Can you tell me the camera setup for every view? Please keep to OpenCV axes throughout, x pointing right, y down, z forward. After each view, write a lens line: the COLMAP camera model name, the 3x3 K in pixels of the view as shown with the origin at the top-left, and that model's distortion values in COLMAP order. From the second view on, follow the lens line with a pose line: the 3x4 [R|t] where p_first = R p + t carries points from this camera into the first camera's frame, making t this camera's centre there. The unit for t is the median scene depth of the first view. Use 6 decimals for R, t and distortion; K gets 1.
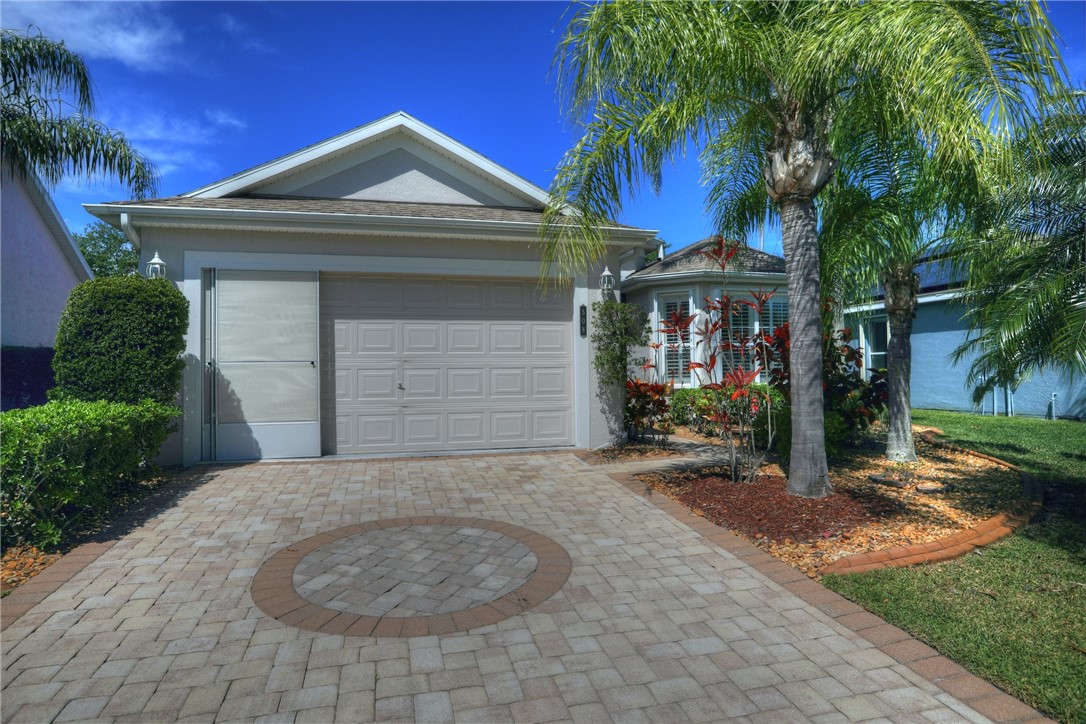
lens RADIAL K [[590.6, 0, 544.8], [0, 590.6, 358.7], [0, 0, 1]] dist [-0.001114, 0.000124]
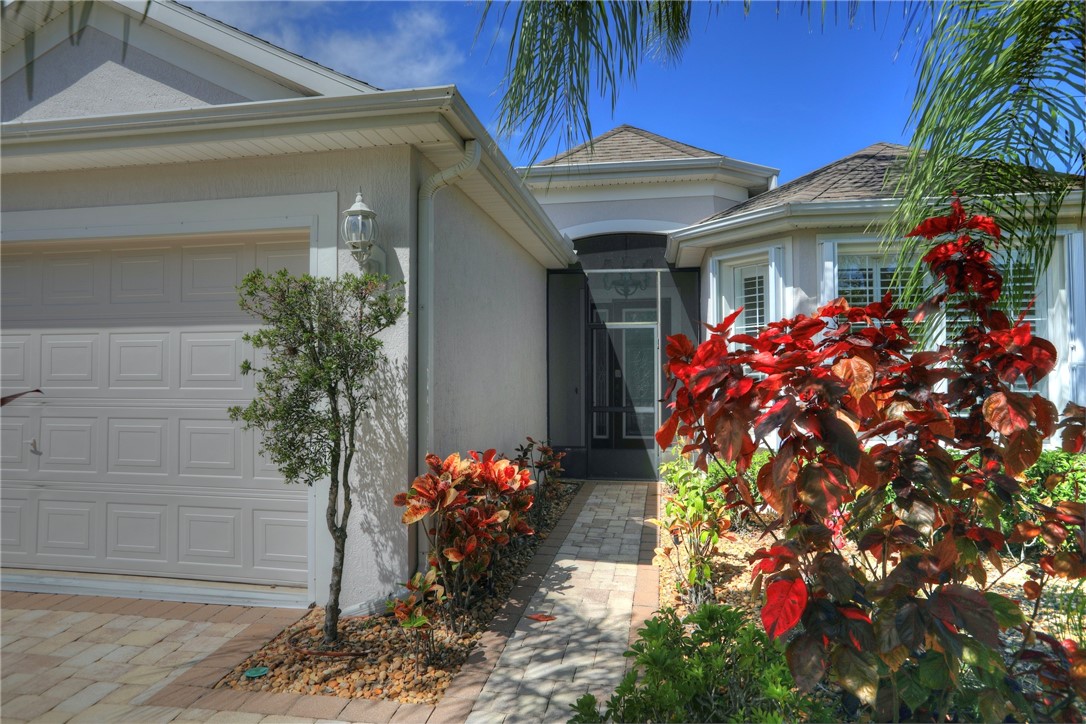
lens RADIAL K [[650.5, 0, 541.2], [0, 650.5, 360.9], [0, 0, 1]] dist [-0.000308, 0.001094]
pose [[0.909054, 0.001659, -0.416676, 0.421131], [-0.002859, 0.999993, -0.002255, -0.033095], [0.416669, 0.003241, 0.909052, 0.626867]]
